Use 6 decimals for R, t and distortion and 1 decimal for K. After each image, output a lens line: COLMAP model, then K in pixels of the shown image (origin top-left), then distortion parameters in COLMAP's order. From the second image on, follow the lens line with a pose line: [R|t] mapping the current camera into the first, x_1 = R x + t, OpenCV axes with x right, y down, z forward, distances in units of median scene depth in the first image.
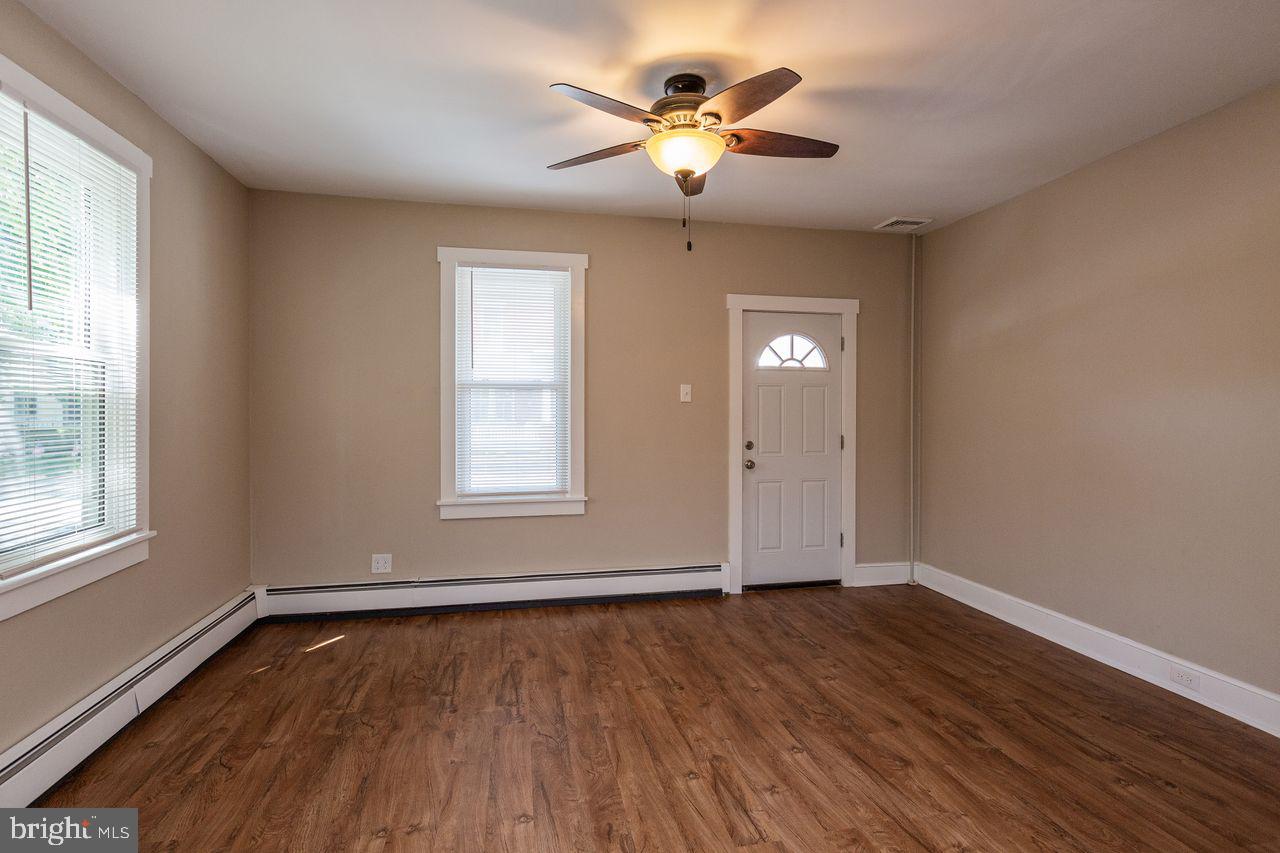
lens RADIAL K [[589.1, 0, 632.0], [0, 589.1, 418.2], [0, 0, 1]] dist [-0.005165, -0.000424]
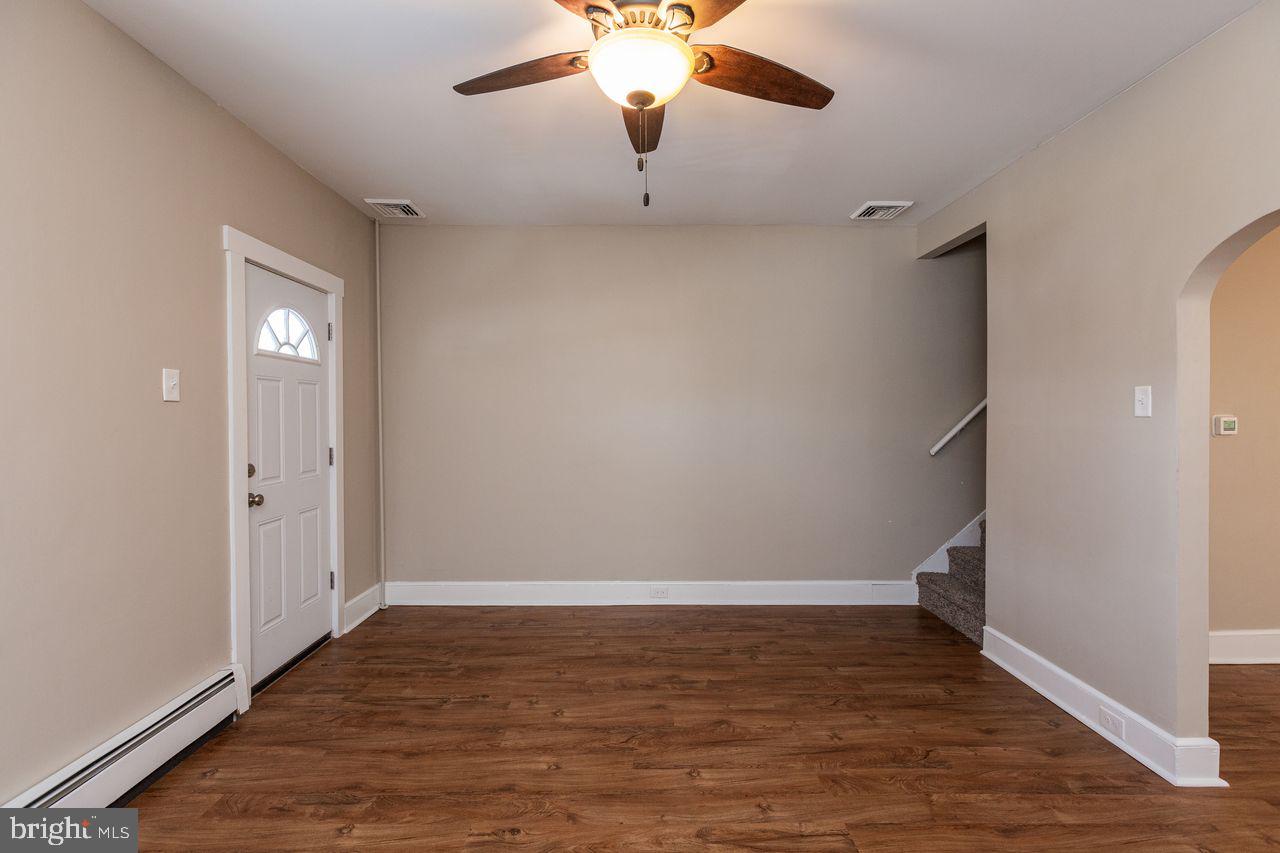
lens RADIAL K [[589.1, 0, 632.0], [0, 589.1, 418.2], [0, 0, 1]] dist [-0.005165, -0.000424]
pose [[0.206512, -0.005630, 0.978428, -0.478130], [0.012765, 0.999914, 0.003060, -0.010449], [-0.978361, 0.011858, 0.206566, 0.640602]]
